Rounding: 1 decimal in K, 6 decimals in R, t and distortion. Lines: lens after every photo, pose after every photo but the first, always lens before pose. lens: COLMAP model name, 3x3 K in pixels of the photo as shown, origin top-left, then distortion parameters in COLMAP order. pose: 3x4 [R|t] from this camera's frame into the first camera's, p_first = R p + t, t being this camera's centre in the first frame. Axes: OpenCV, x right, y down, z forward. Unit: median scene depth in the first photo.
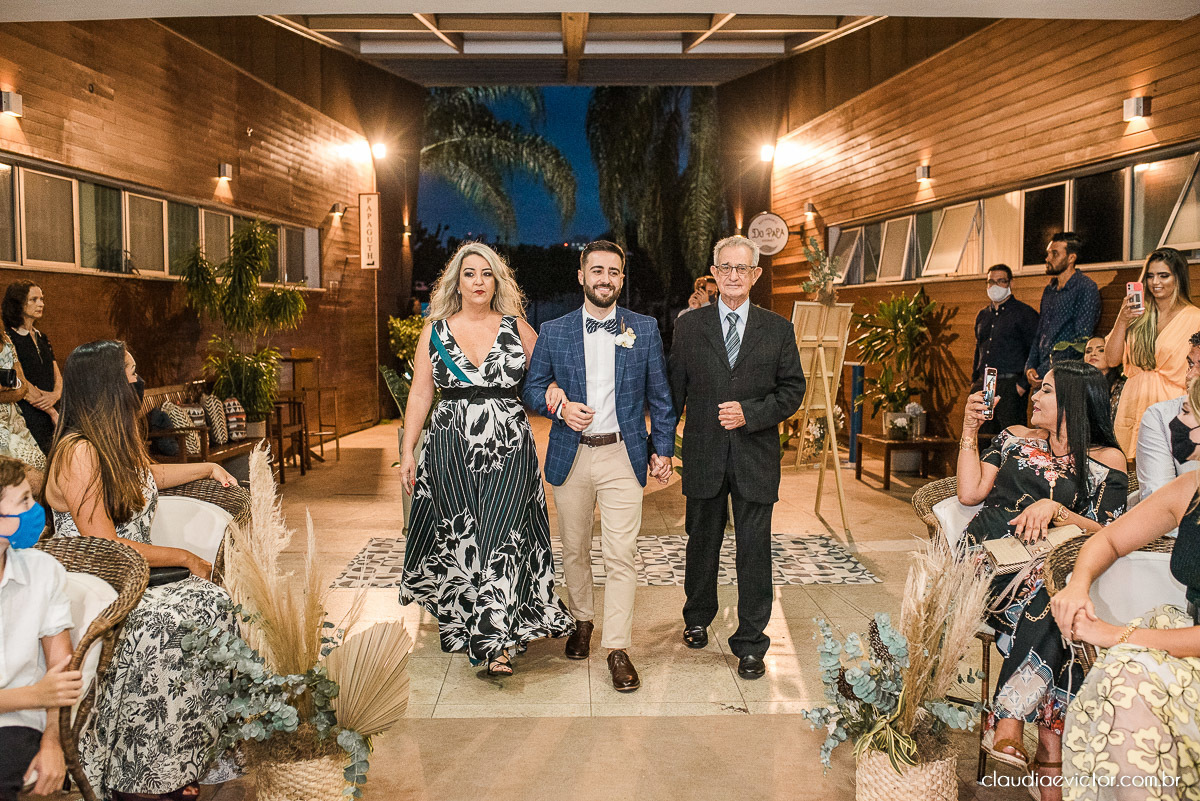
lens RADIAL K [[1176.9, 0, 610.1], [0, 1176.9, 398.8], [0, 0, 1]] dist [-0.032835, 0.032723]
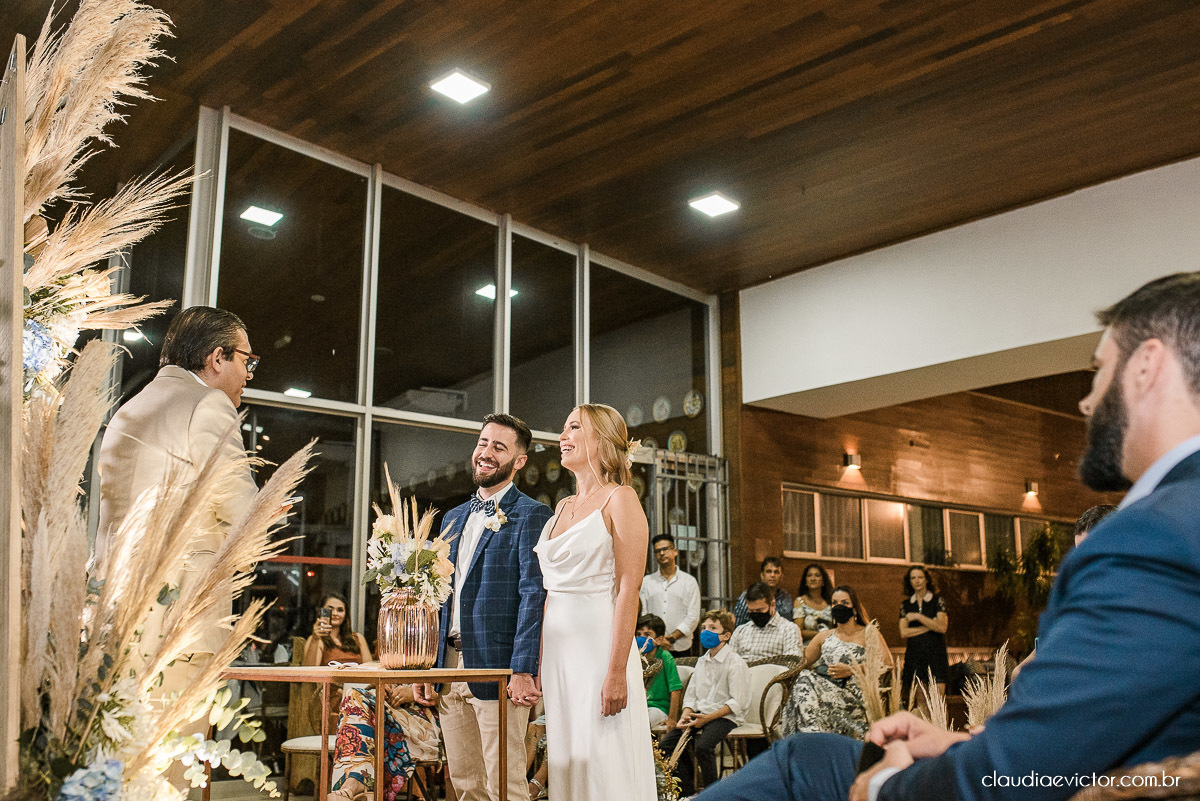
lens RADIAL K [[1178.5, 0, 600.0], [0, 1178.5, 400.5], [0, 0, 1]] dist [-0.047636, 0.062585]
pose [[0.700769, -0.148987, -0.697658, 0.301336], [-0.044550, 0.966901, -0.251234, 0.071399], [0.711996, 0.207138, 0.670936, -0.281136]]
